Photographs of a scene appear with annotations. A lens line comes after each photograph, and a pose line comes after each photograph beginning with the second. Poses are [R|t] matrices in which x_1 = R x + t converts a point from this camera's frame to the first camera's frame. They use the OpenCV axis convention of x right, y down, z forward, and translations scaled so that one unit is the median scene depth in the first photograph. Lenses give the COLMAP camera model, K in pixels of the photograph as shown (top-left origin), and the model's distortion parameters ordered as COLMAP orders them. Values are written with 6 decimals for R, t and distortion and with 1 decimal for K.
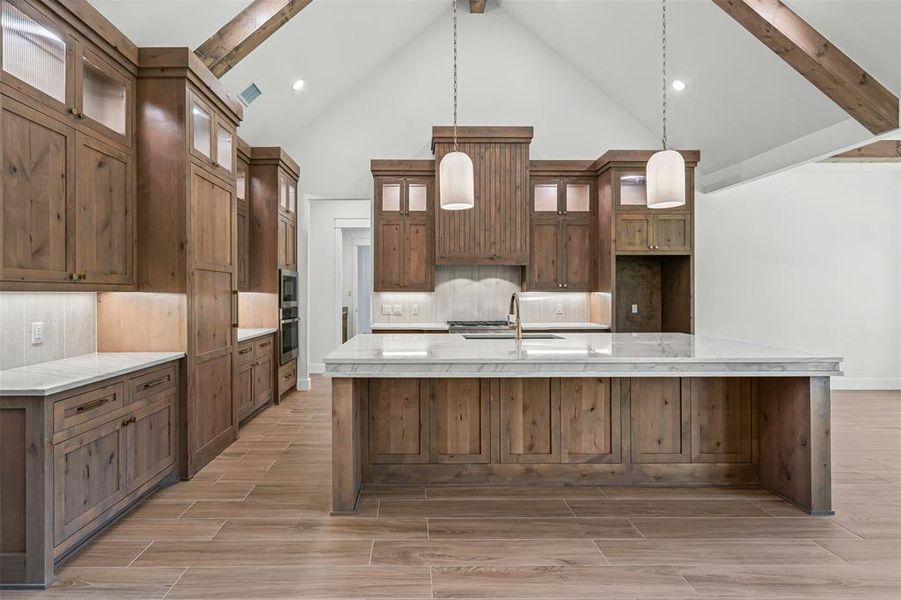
lens RADIAL K [[437.4, 0, 416.2], [0, 437.4, 289.1], [0, 0, 1]] dist [0.000392, 0.000333]
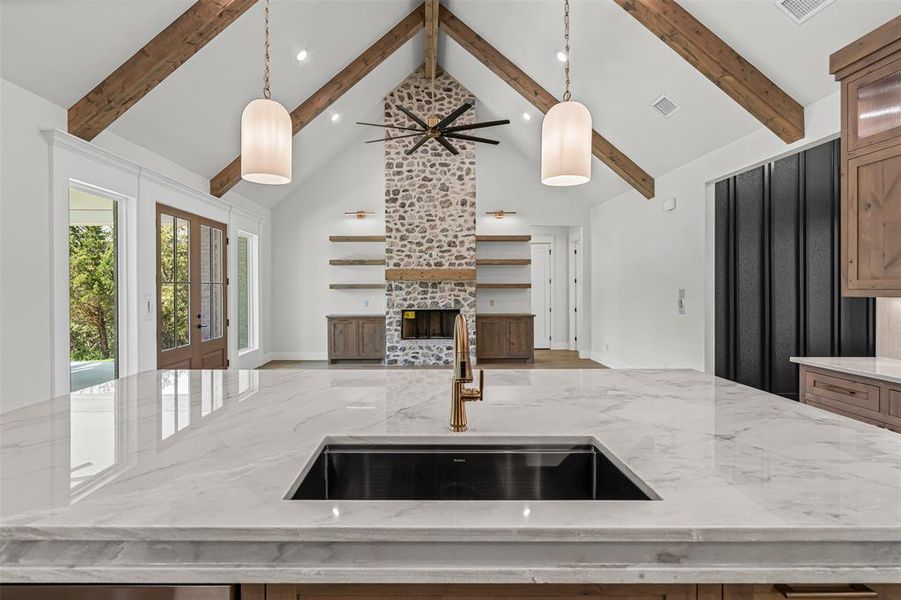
lens RADIAL K [[437.4, 0, 416.2], [0, 437.4, 289.1], [0, 0, 1]] dist [0.000392, 0.000333]
pose [[-0.999775, 0.003415, 0.020952, 0.189576], [0.003265, 0.999969, -0.007197, -0.005731], [-0.020976, -0.007127, -0.999755, 1.025350]]
